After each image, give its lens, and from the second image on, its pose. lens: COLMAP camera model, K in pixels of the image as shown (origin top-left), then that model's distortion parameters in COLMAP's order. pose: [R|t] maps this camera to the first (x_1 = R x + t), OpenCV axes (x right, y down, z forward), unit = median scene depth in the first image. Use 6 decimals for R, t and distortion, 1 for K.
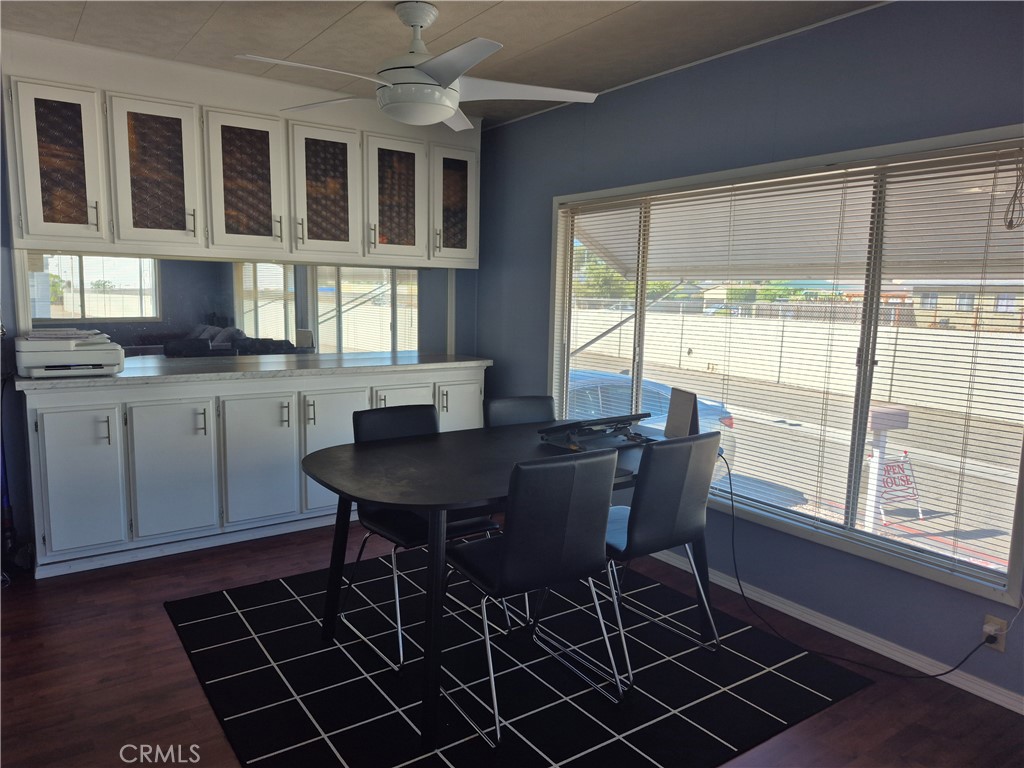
lens RADIAL K [[717.9, 0, 512.0], [0, 717.9, 384.0], [0, 0, 1]] dist [0.087937, -0.112149]
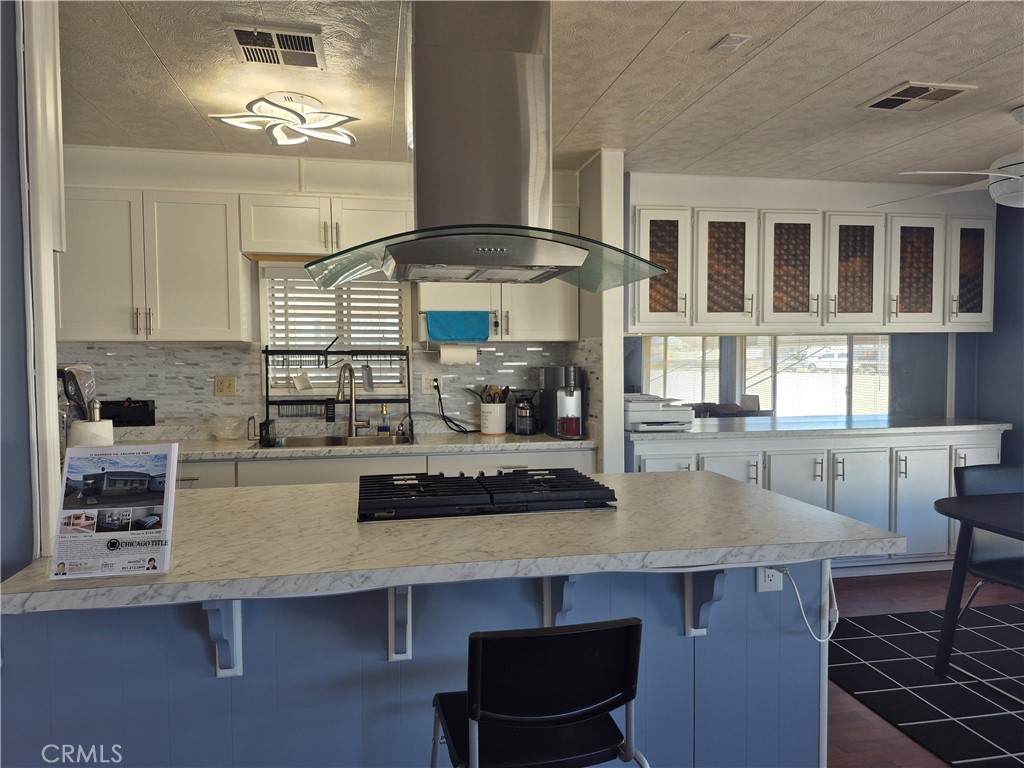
lens RADIAL K [[709.2, 0, 512.0], [0, 709.2, 384.0], [0, 0, 1]] dist [0.097541, -0.114851]
pose [[0.914557, -0.010336, -0.404326, -0.303742], [-0.027351, 0.995804, -0.087323, 0.020892], [0.403532, 0.090921, 0.910437, -0.212358]]
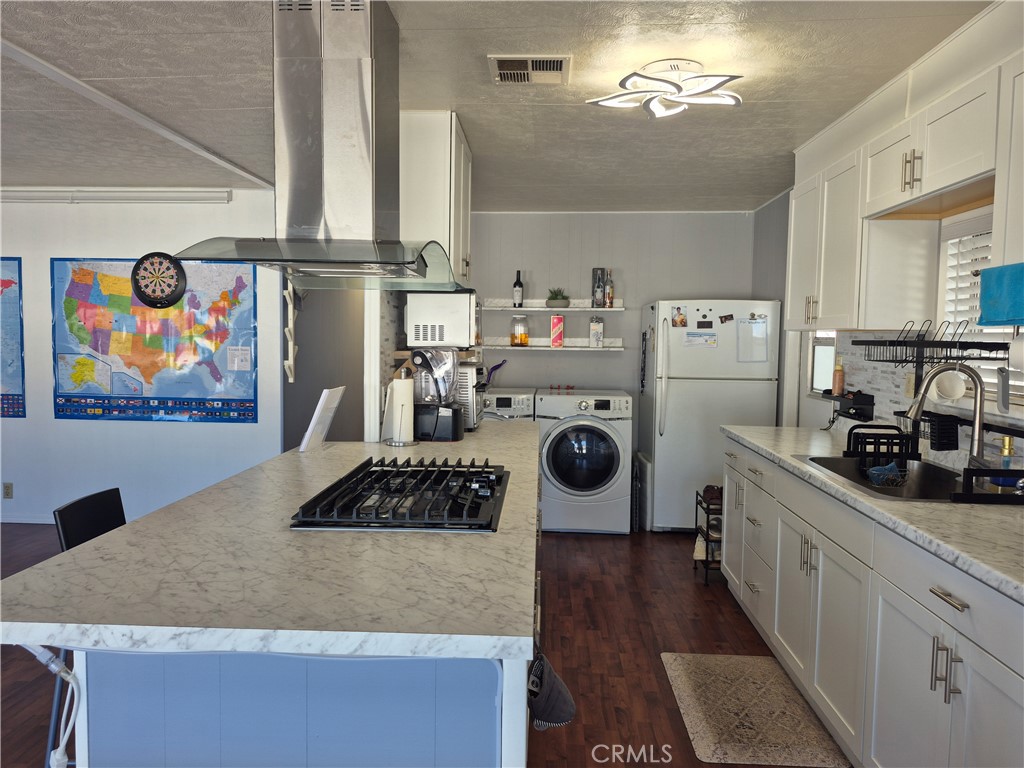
lens RADIAL K [[709.2, 0, 512.0], [0, 709.2, 384.0], [0, 0, 1]] dist [0.097541, -0.114851]
pose [[-0.612832, 0.023470, -0.789865, -0.160499], [-0.128255, 0.983351, 0.128728, -0.108563], [0.779736, 0.180193, -0.599619, 0.731572]]
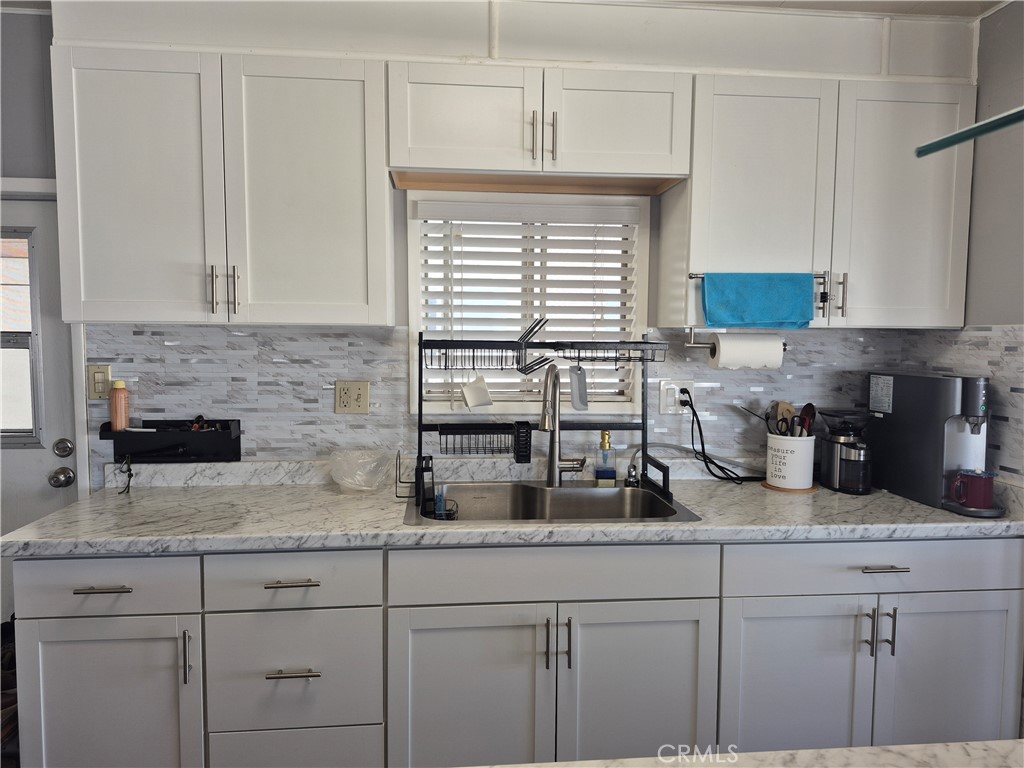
lens RADIAL K [[709.2, 0, 512.0], [0, 709.2, 384.0], [0, 0, 1]] dist [0.097541, -0.114851]
pose [[0.875267, 0.022885, -0.483098, -0.685764], [-0.051160, 0.997657, -0.045431, -0.047873], [0.480926, 0.064480, 0.874387, 0.092111]]
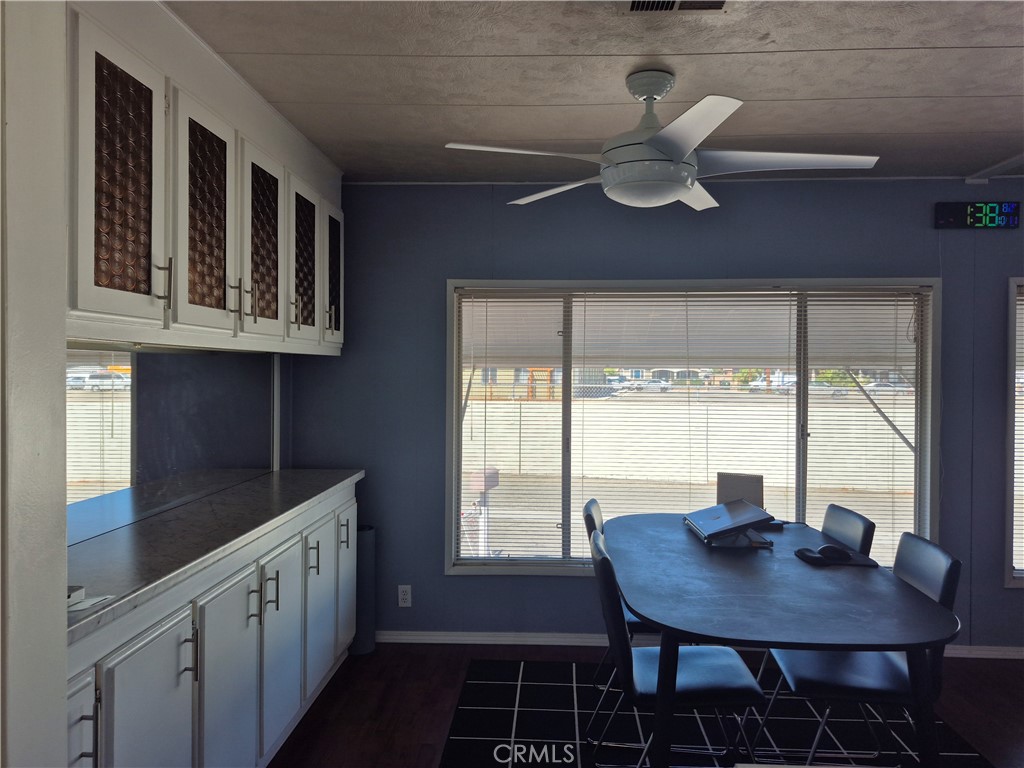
lens RADIAL K [[709.2, 0, 512.0], [0, 709.2, 384.0], [0, 0, 1]] dist [0.097541, -0.114851]
pose [[0.611838, -0.030483, 0.790396, -0.665610], [0.106289, 0.993363, -0.043967, -0.092138], [-0.783810, 0.110911, 0.611017, 0.460393]]
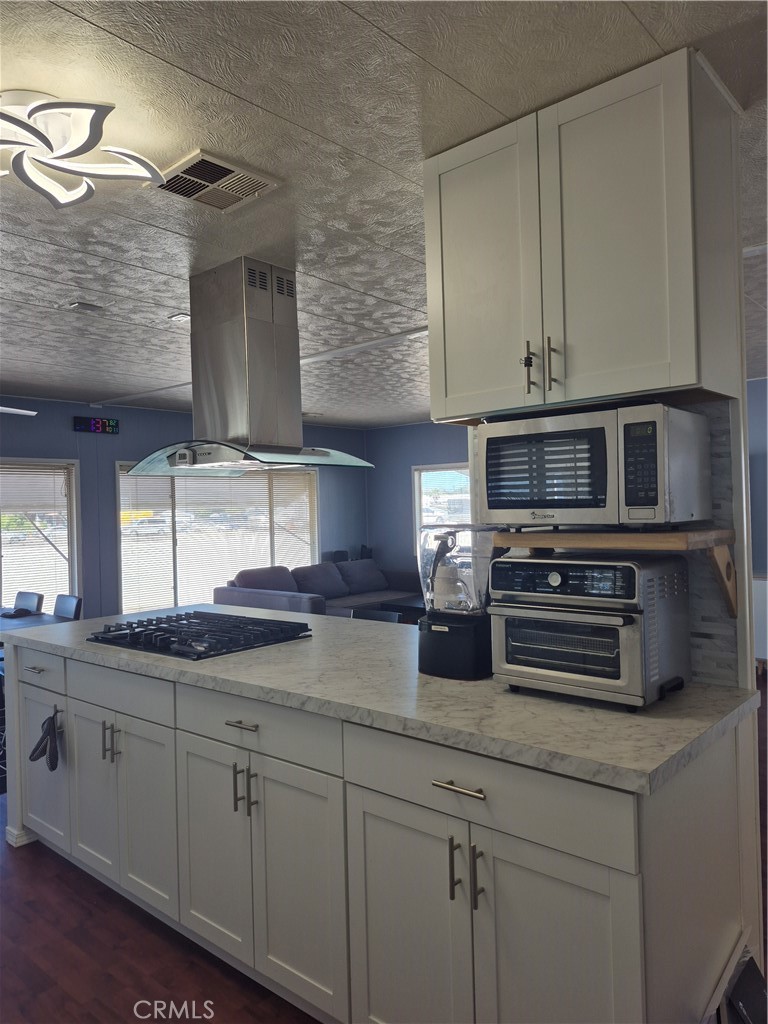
lens RADIAL K [[717.9, 0, 384.0], [0, 717.9, 512.0], [0, 0, 1]] dist [0.087937, -0.112149]
pose [[-0.231408, -0.012968, 0.972770, -1.362700], [0.136866, 0.989533, 0.045750, -0.074208], [-0.963181, 0.143726, -0.227211, 0.302951]]
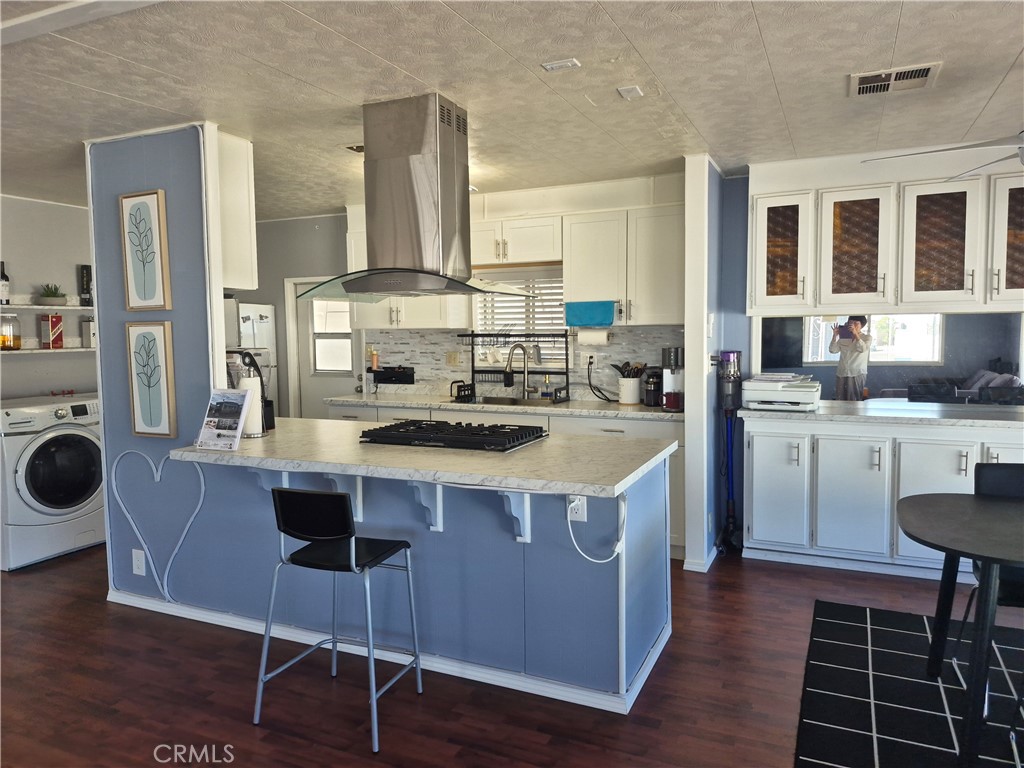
lens RADIAL K [[705.0, 0, 512.0], [0, 705.0, 384.0], [0, 0, 1]] dist [0.101296, -0.120911]
pose [[0.508213, 0.039105, -0.860343, 0.232984], [-0.089605, 0.995948, -0.007661, -0.004240], [0.856558, 0.080984, 0.509657, -0.063548]]
